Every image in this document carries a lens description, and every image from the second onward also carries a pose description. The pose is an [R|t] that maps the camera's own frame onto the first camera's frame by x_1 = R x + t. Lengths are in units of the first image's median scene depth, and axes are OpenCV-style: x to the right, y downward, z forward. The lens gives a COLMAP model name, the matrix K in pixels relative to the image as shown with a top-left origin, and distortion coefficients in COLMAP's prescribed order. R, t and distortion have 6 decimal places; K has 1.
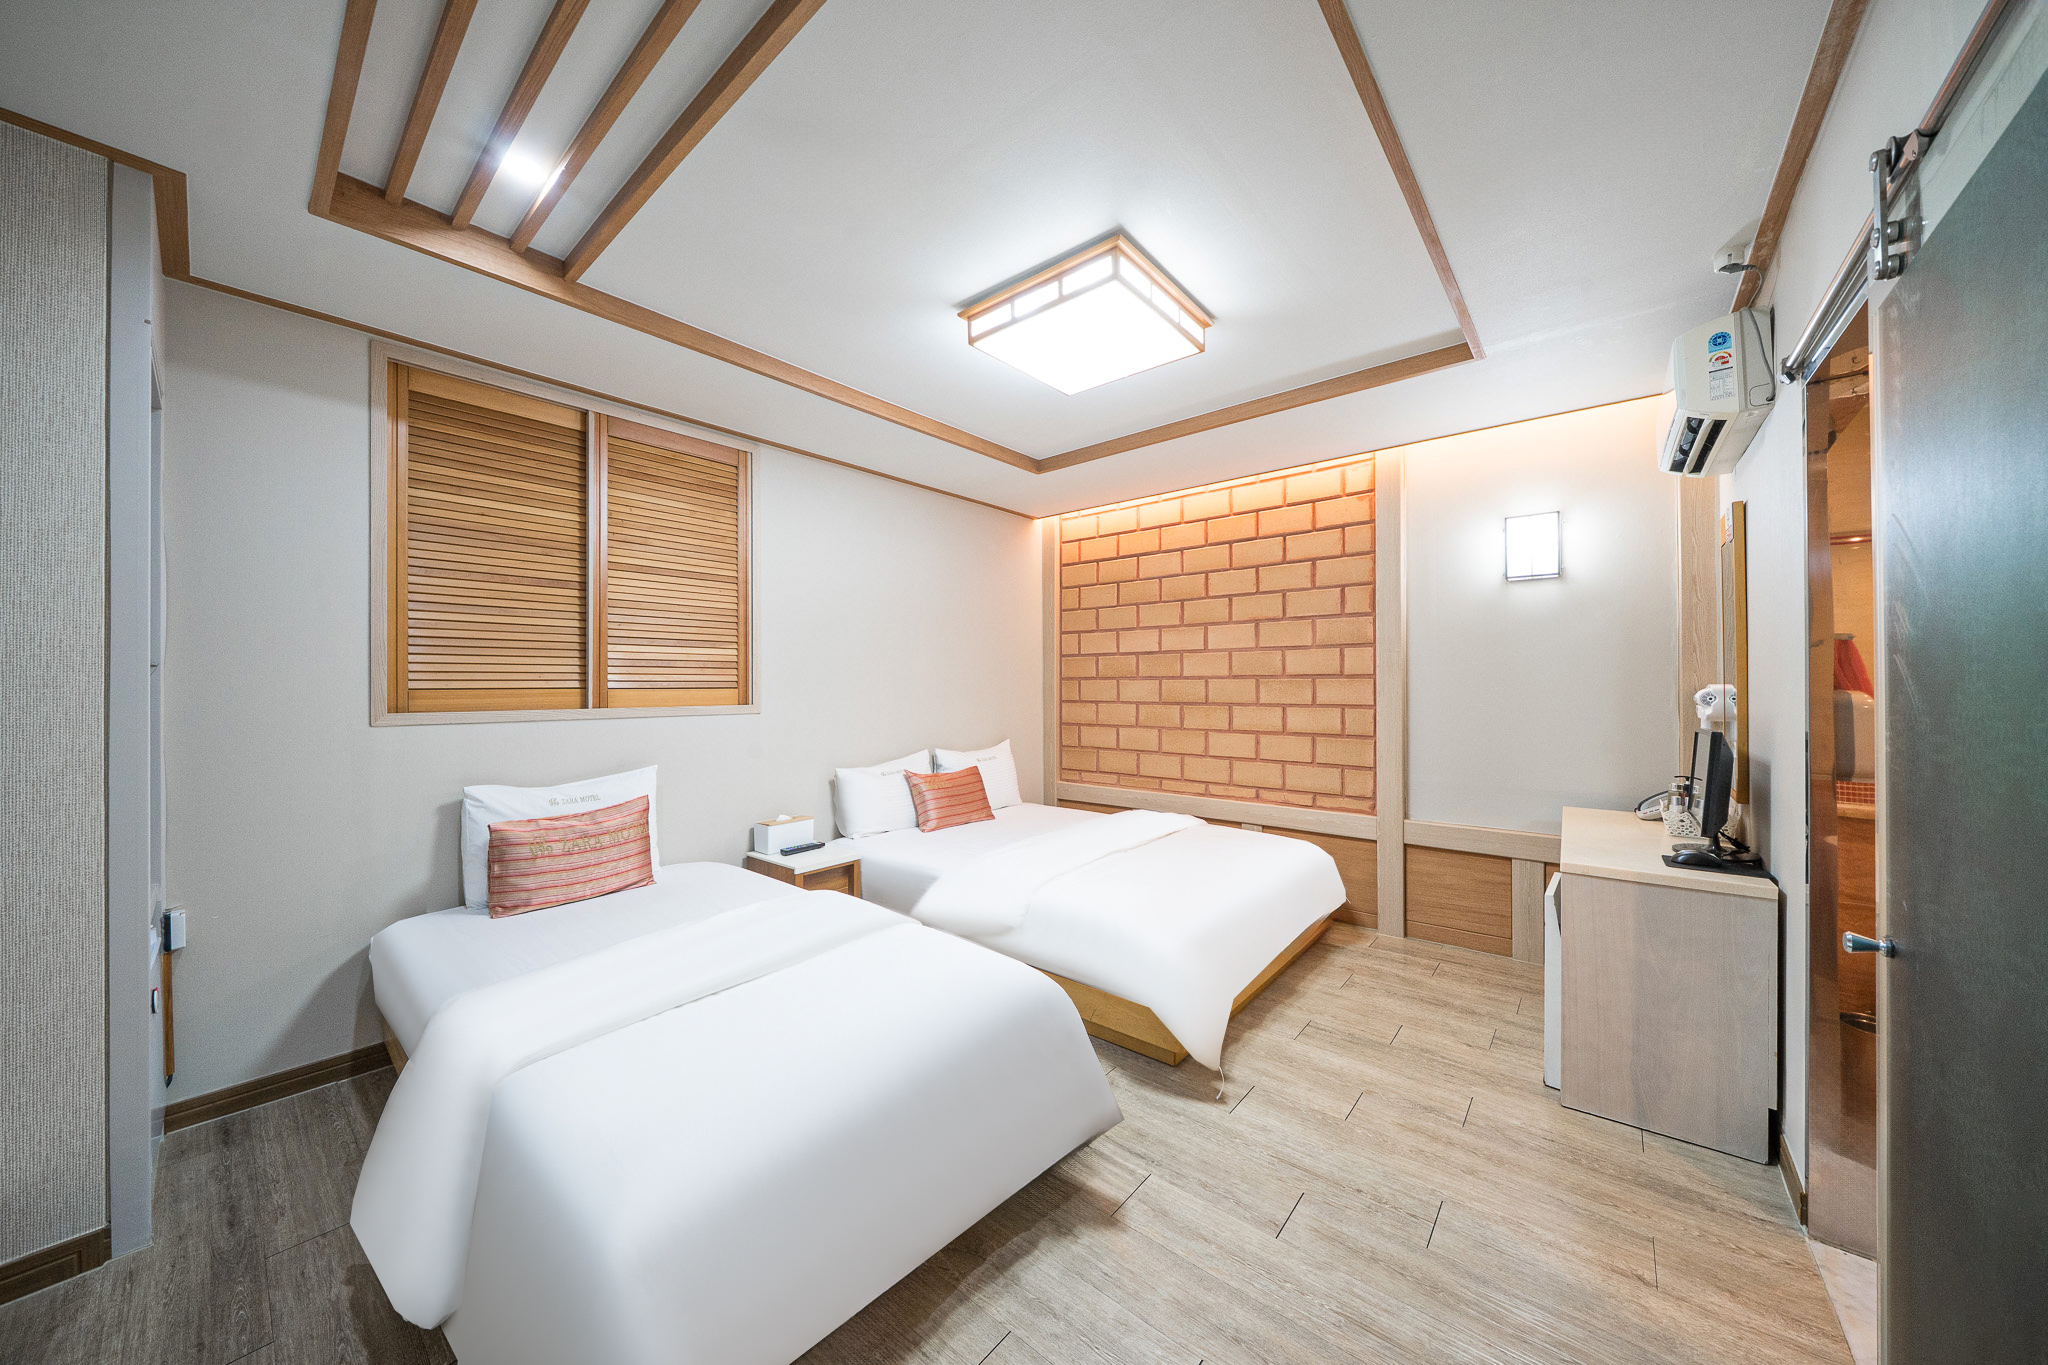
lens RADIAL K [[694.2, 0, 1024.0], [0, 694.2, 682.5], [0, 0, 1]] dist [-0.006996, -0.002895]
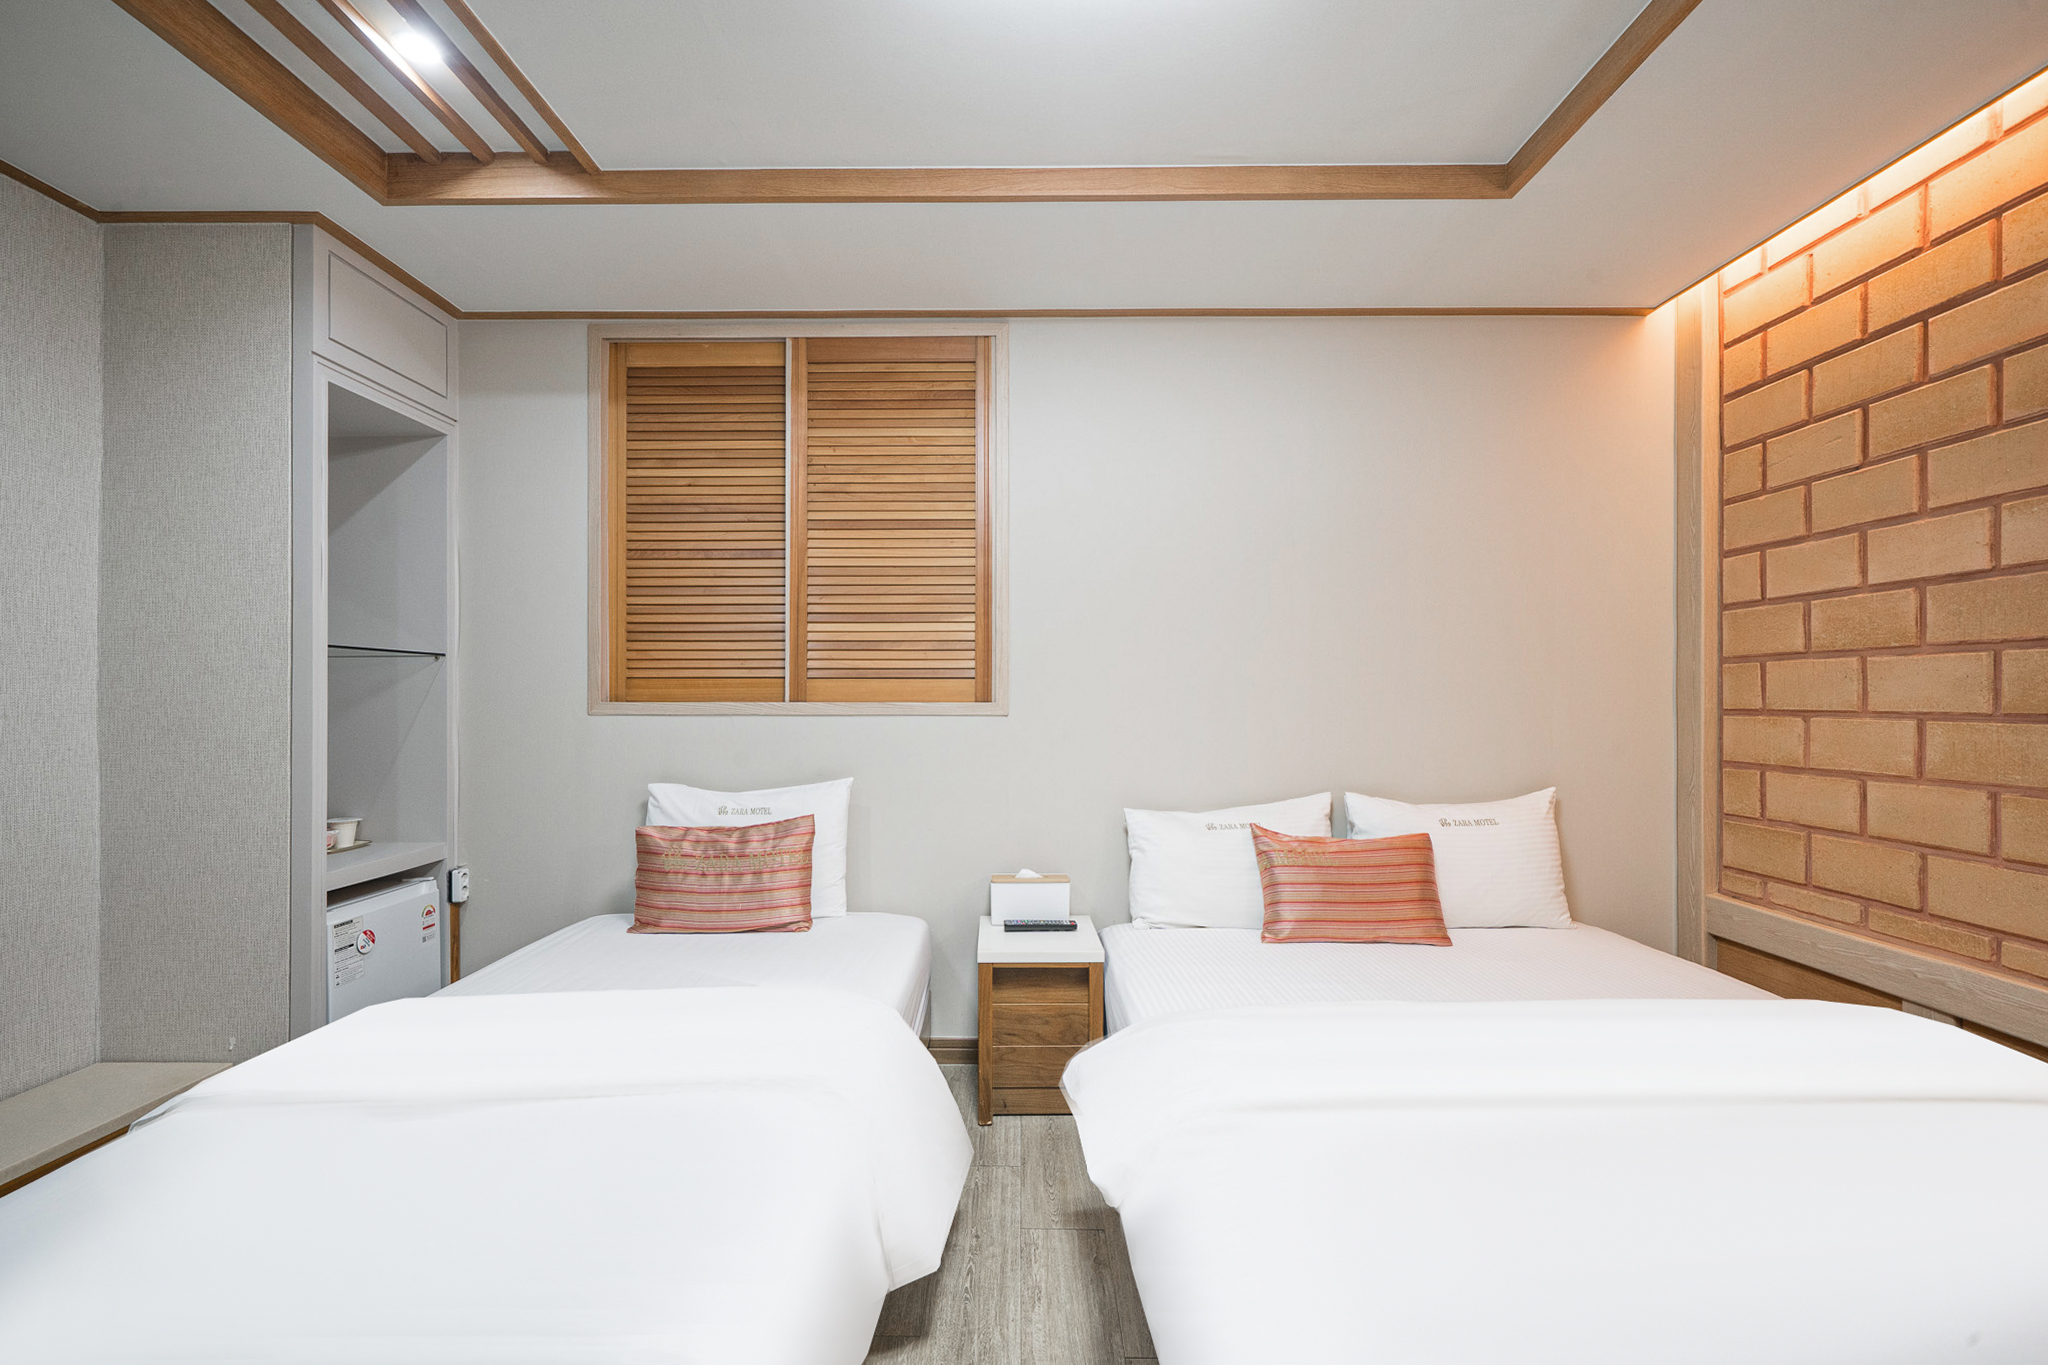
lens RADIAL K [[895.0, 0, 1013.5], [0, 895.0, 685.7], [0, 0, 1]] dist [0.001636, -0.000109]
pose [[0.640214, -0.005640, -0.768176, 0.255899], [0.000722, 0.999977, -0.006740, 0.018652], [0.768196, 0.003760, 0.640203, 0.378645]]
